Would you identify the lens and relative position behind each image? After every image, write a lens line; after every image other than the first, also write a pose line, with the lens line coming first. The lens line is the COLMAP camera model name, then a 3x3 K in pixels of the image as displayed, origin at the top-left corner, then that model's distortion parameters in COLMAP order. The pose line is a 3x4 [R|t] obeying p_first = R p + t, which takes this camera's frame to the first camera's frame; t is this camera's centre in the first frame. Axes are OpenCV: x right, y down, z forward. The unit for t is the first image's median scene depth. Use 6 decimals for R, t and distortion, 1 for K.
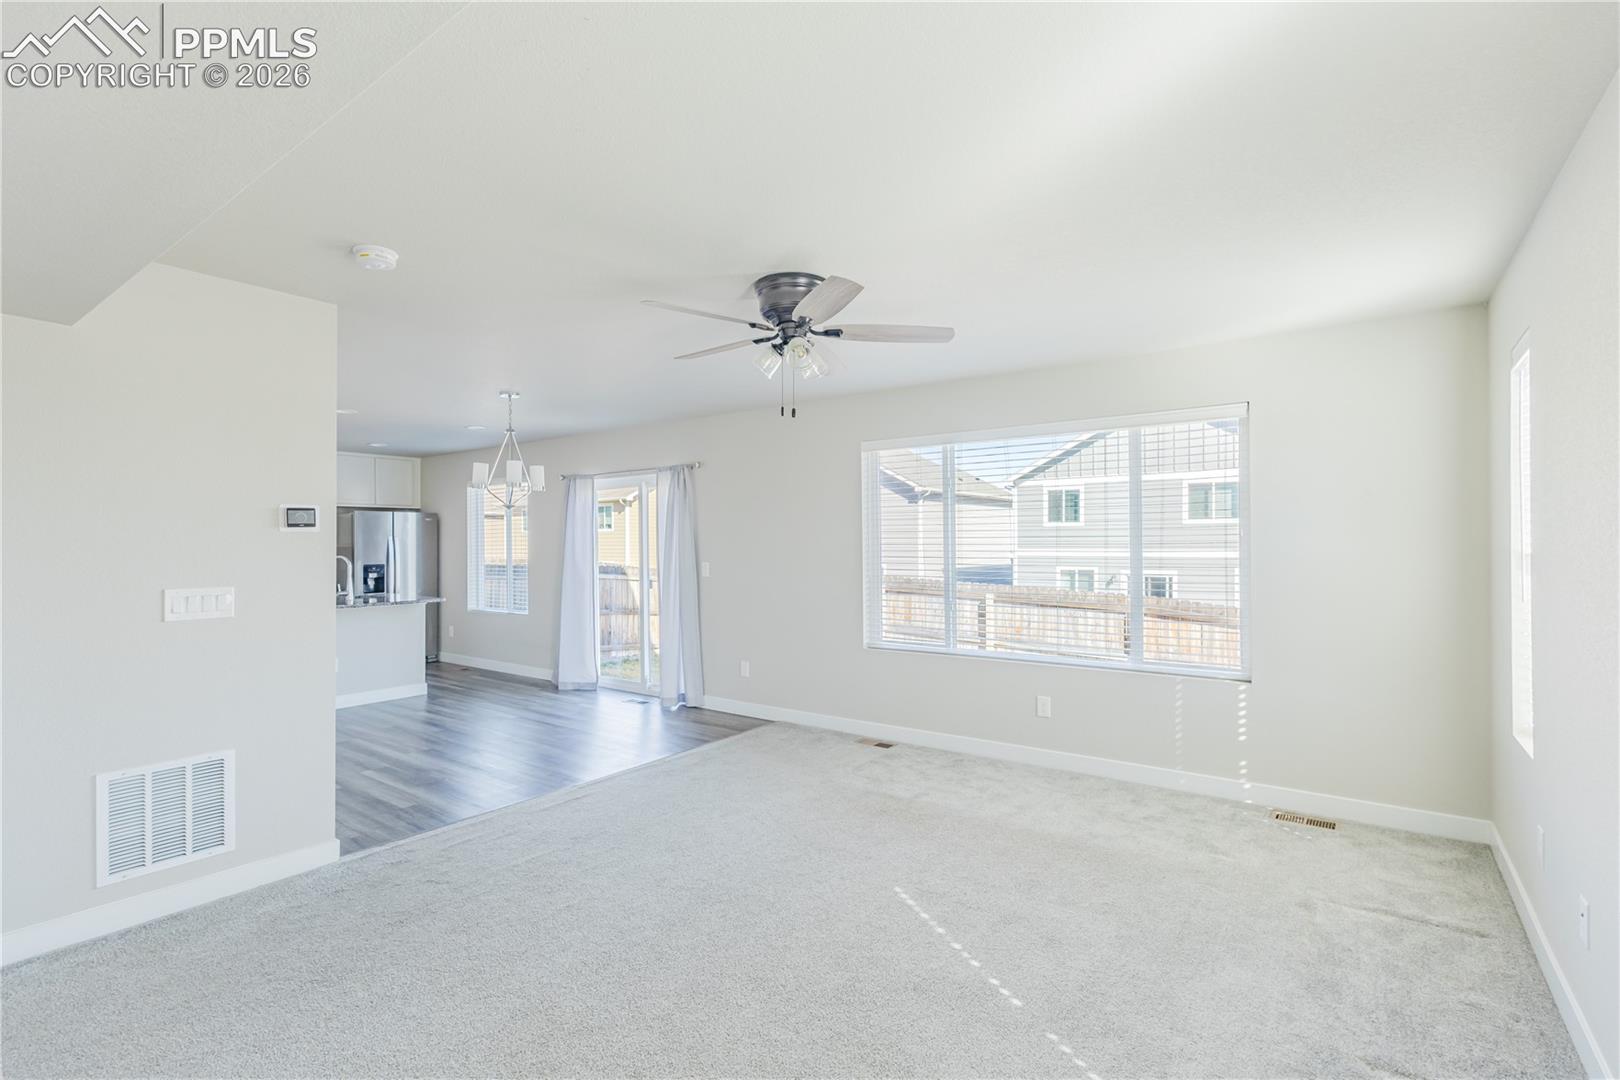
lens RADIAL K [[739.4, 0, 808.9], [0, 739.4, 544.7], [0, 0, 1]] dist [0.008546, -0.001666]
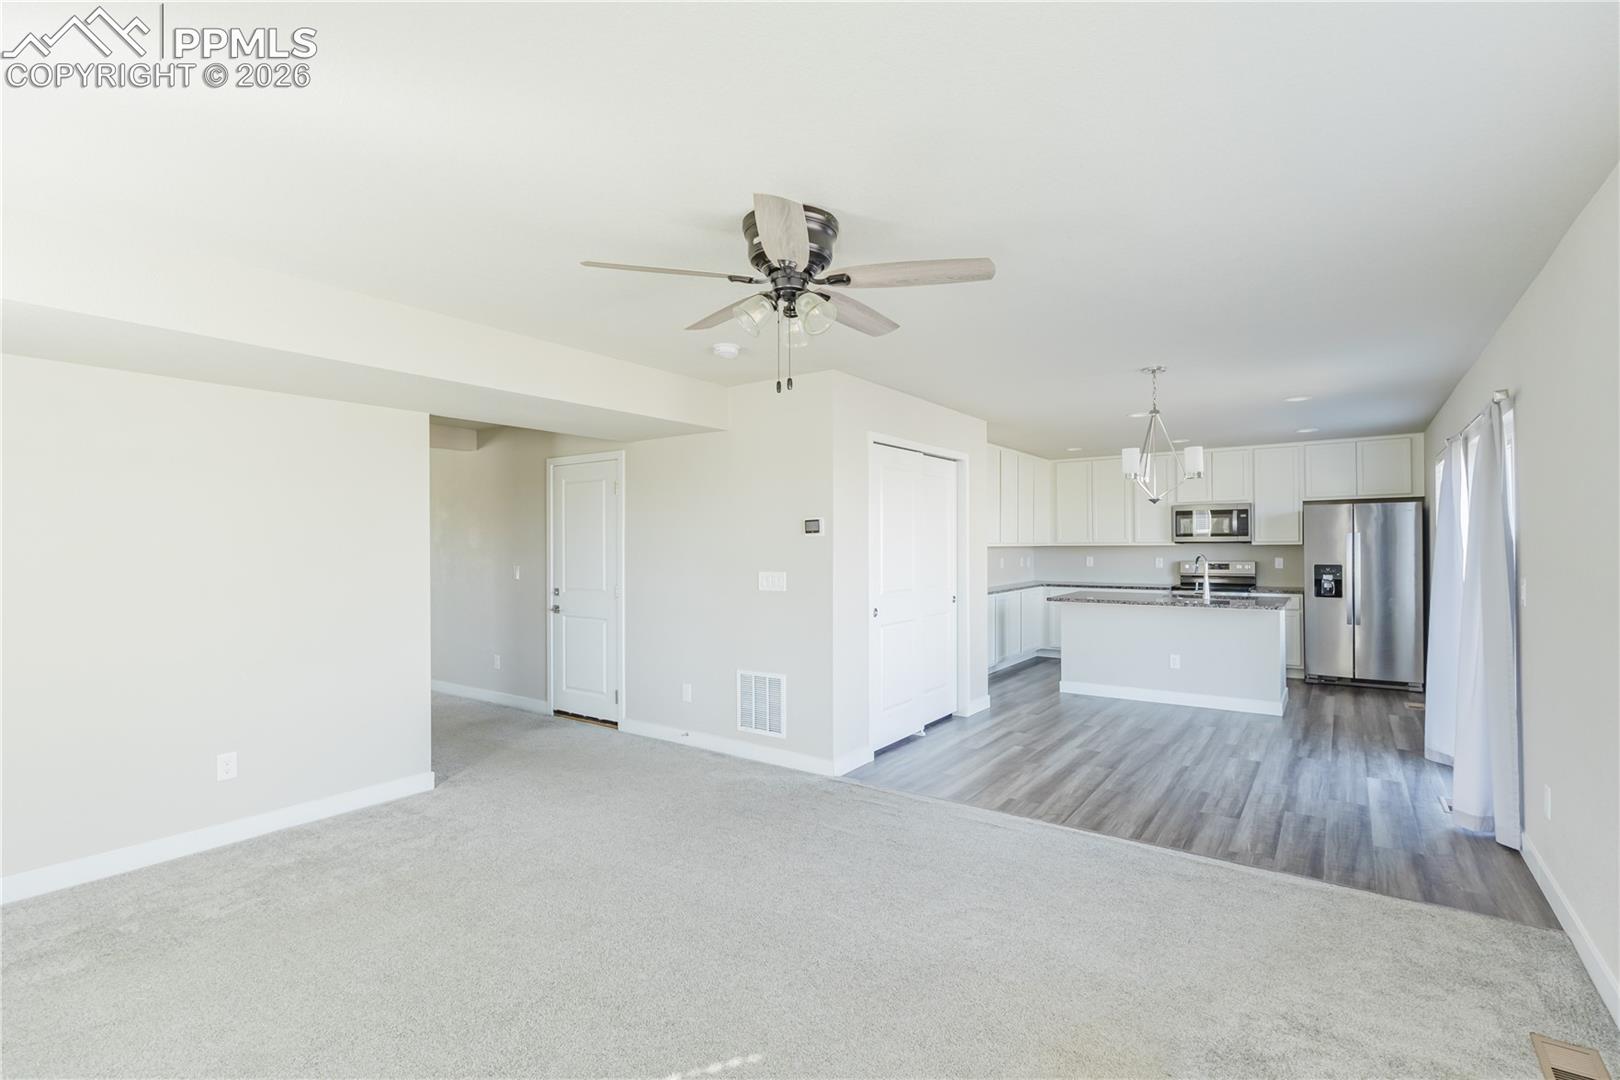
lens RADIAL K [[739.4, 0, 813.5], [0, 739.4, 537.5], [0, 0, 1]] dist [0.008546, -0.001666]
pose [[0.015861, -0.007339, -0.999847, 0.747013], [0.004431, 0.999964, -0.007269, -0.004886], [0.999864, -0.004315, 0.015892, 0.969011]]
